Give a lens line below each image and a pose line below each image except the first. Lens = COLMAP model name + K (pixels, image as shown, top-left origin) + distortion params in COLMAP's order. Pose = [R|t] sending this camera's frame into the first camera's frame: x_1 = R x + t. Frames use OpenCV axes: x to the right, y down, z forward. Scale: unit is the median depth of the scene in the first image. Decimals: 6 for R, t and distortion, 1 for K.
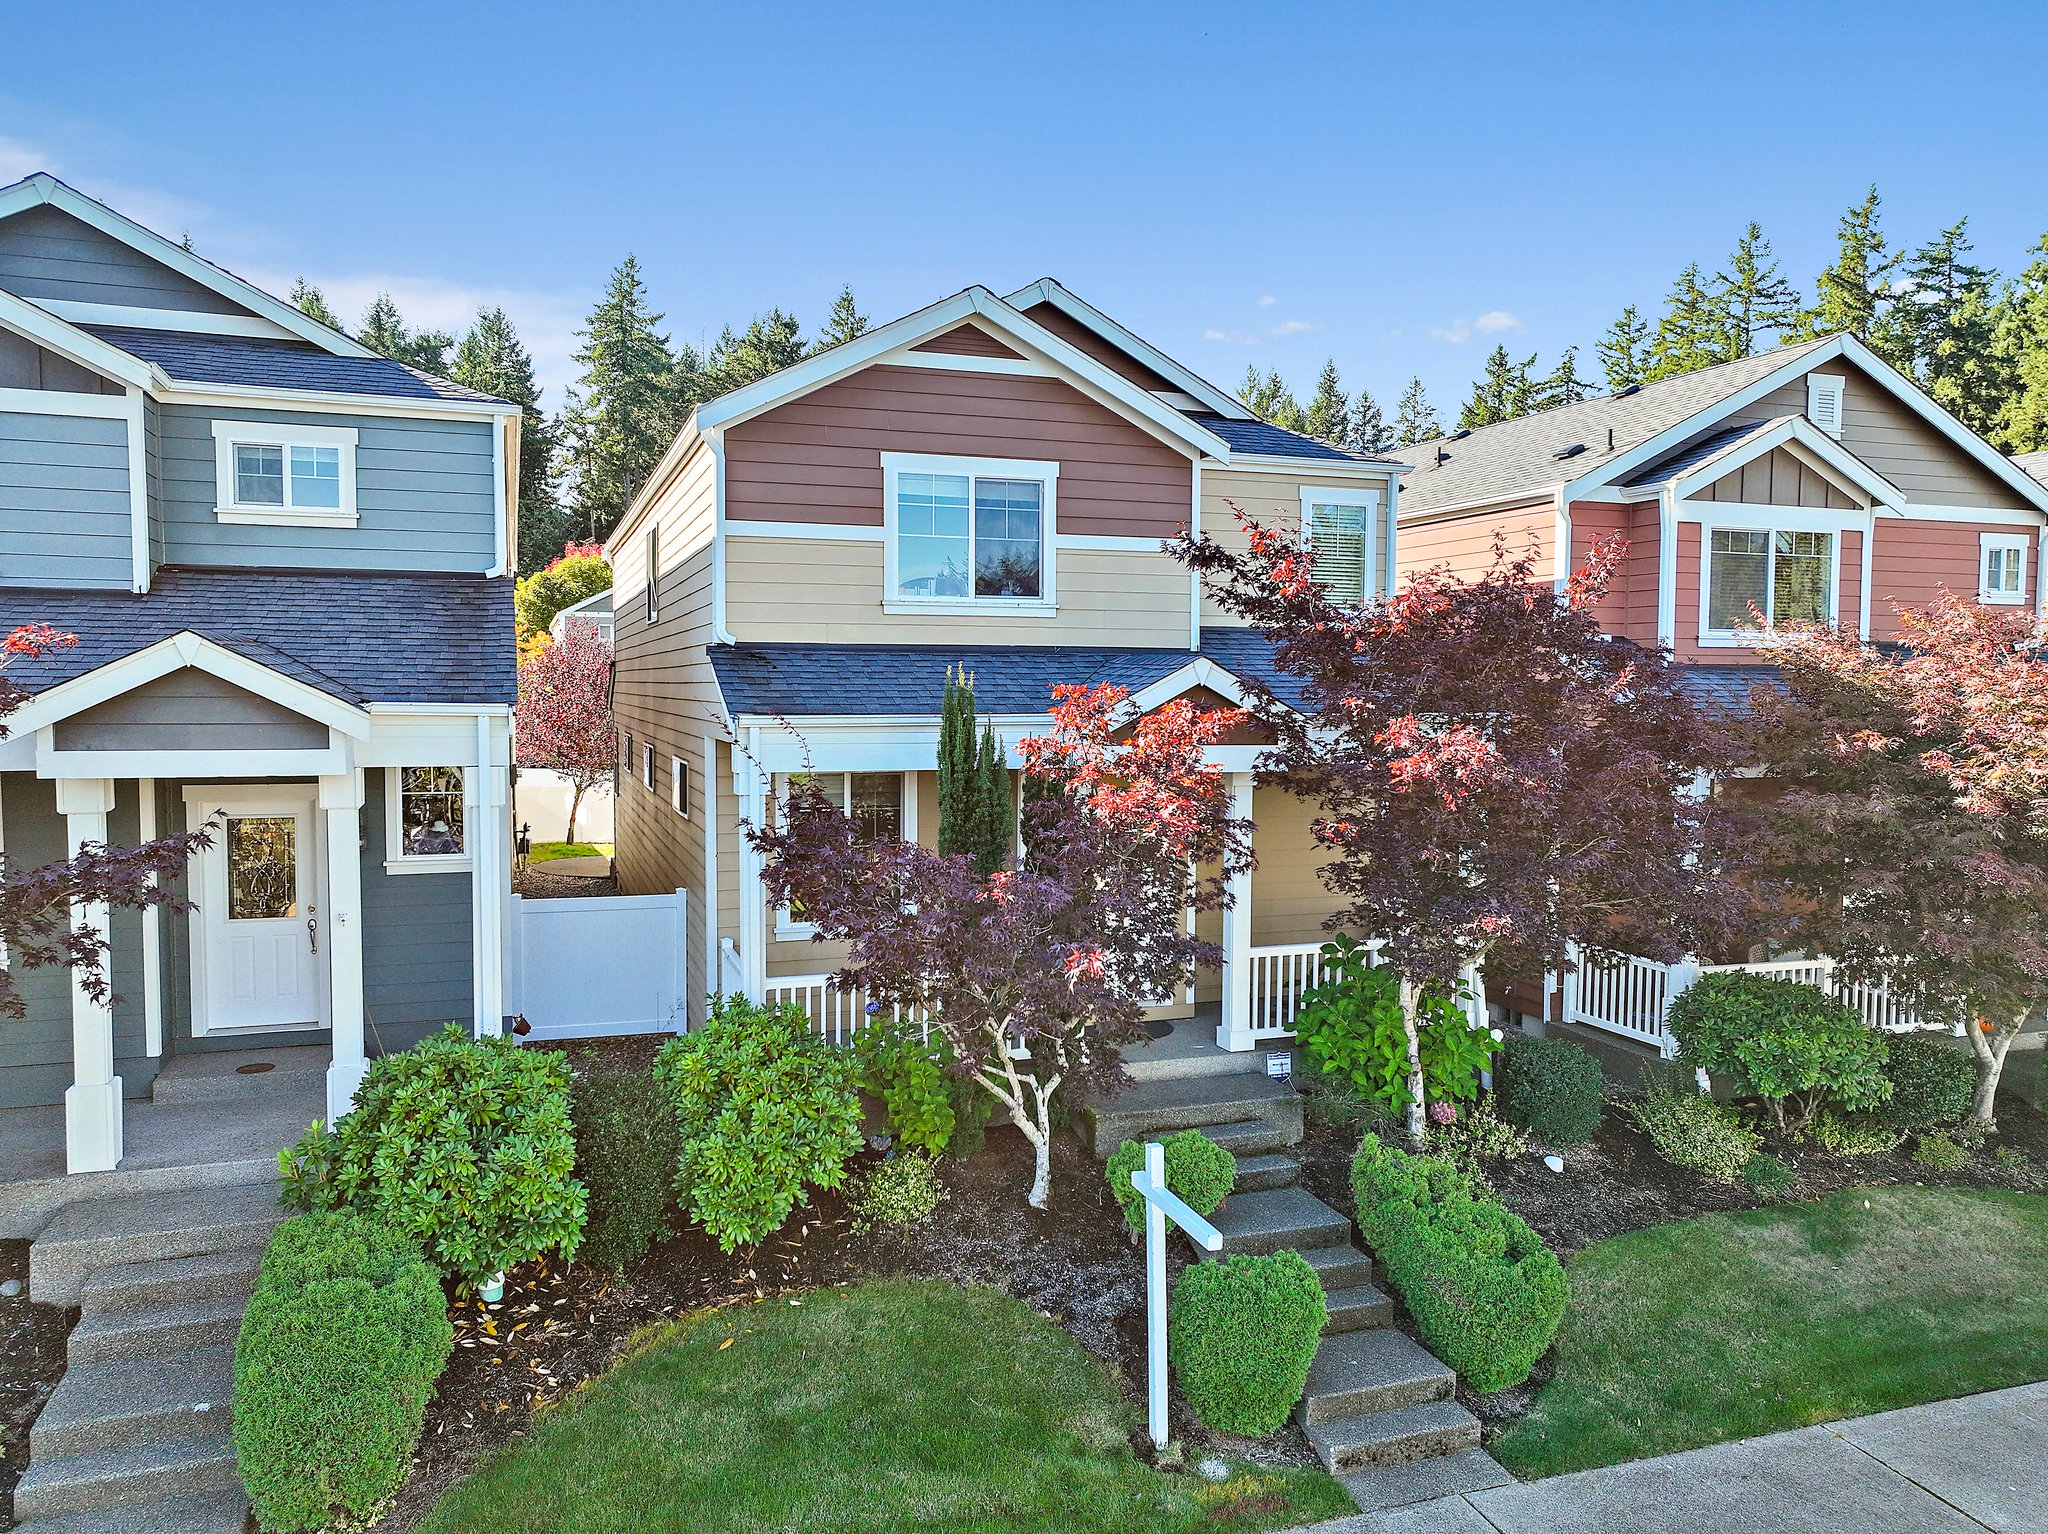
lens RADIAL K [[1440.9, 0, 1024.0], [0, 1440.9, 767.0], [0, 0, 1]] dist [-0.003619, 0.018888]
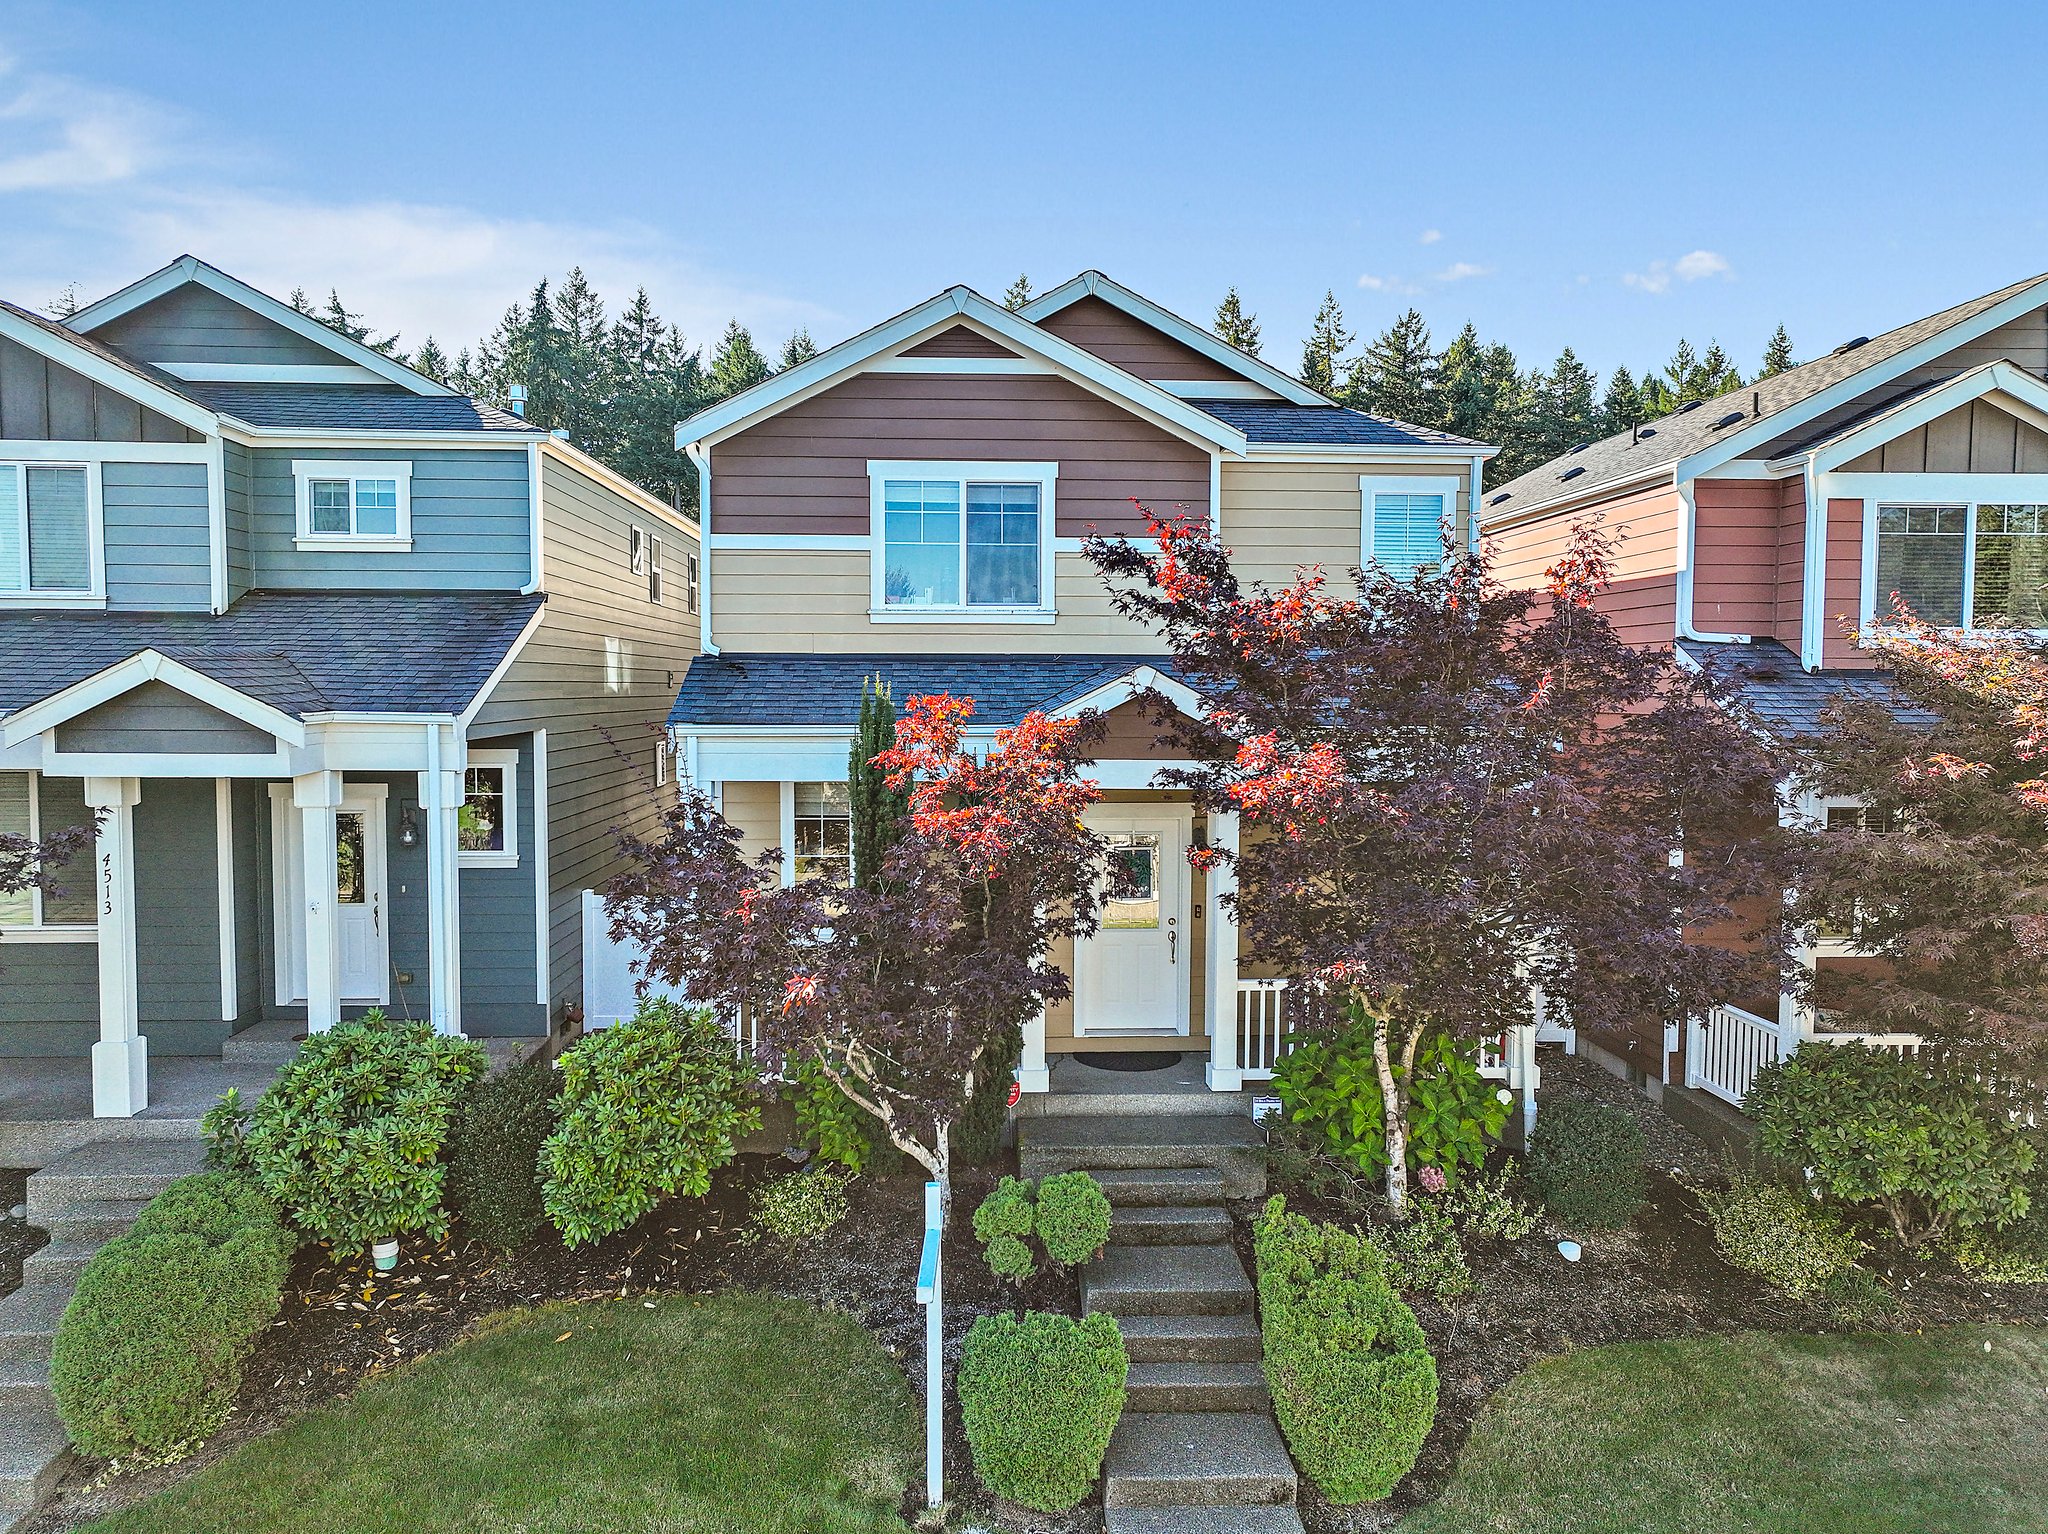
lens RADIAL K [[1440.9, 0, 1024.0], [0, 1440.9, 767.0], [0, 0, 1]] dist [-0.003619, 0.018888]
pose [[0.957998, 0.014952, -0.286385, 0.302174], [-0.015797, 0.999875, -0.000640, -0.008281], [0.286340, 0.005137, 0.958114, 0.081181]]
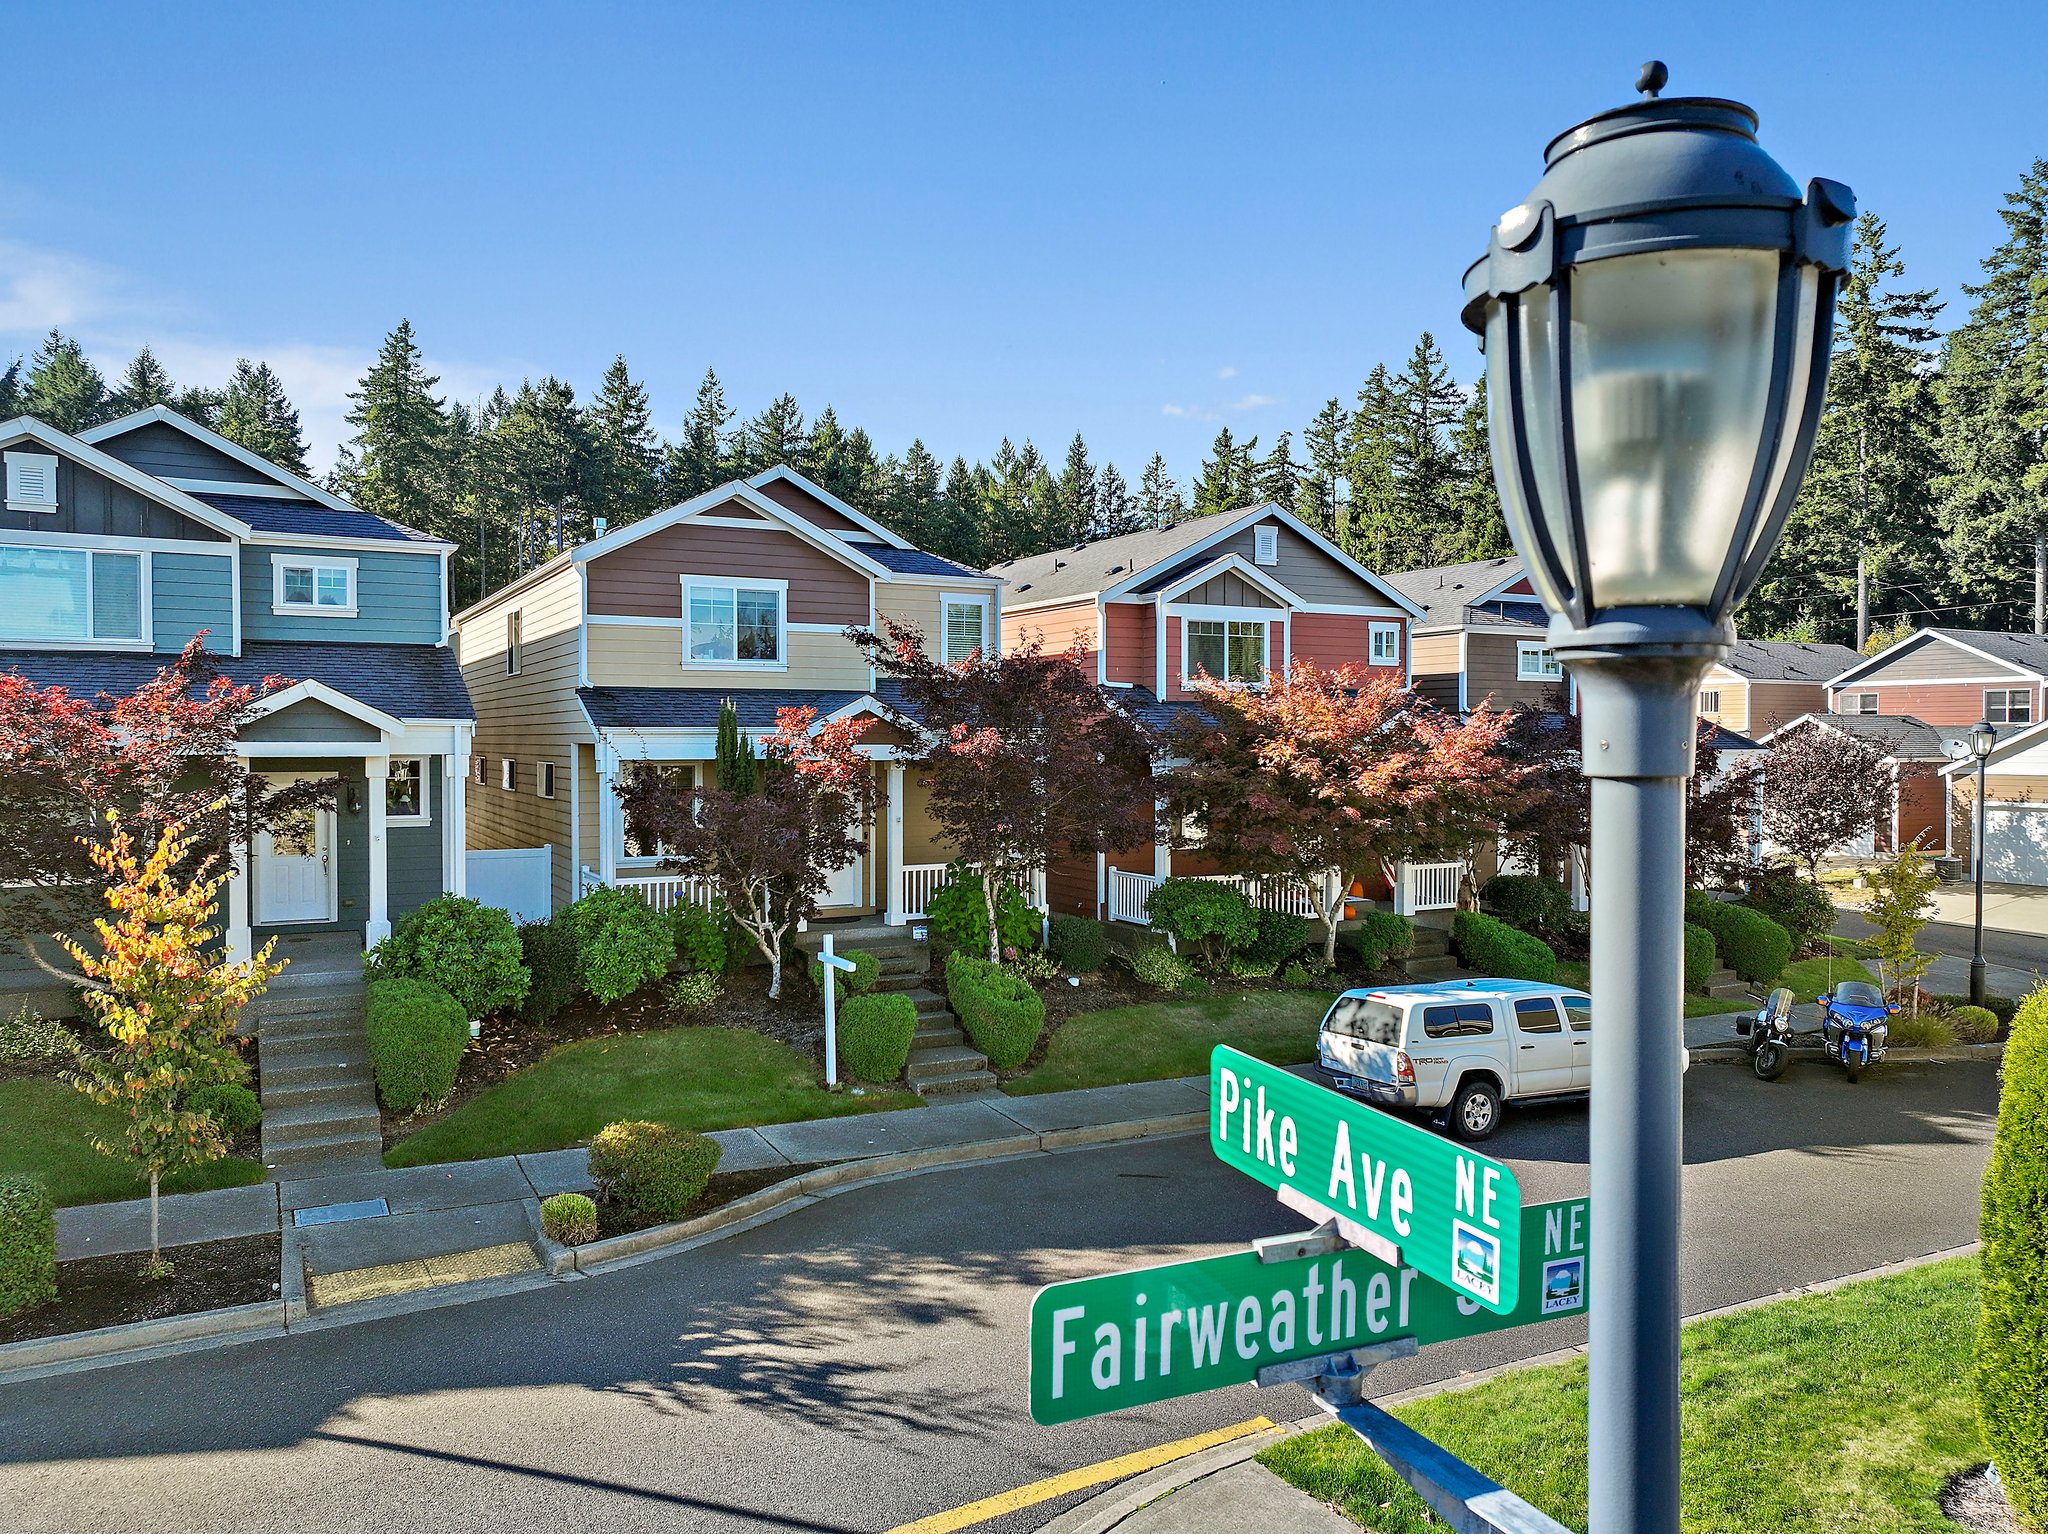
lens RADIAL K [[1440.9, 0, 1024.0], [0, 1440.9, 767.0], [0, 0, 1]] dist [-0.003619, 0.018888]
pose [[0.988057, -0.007949, 0.153885, 0.039205], [0.013674, 0.999252, -0.036176, 0.076846], [-0.153483, 0.037848, 0.987426, -0.750815]]
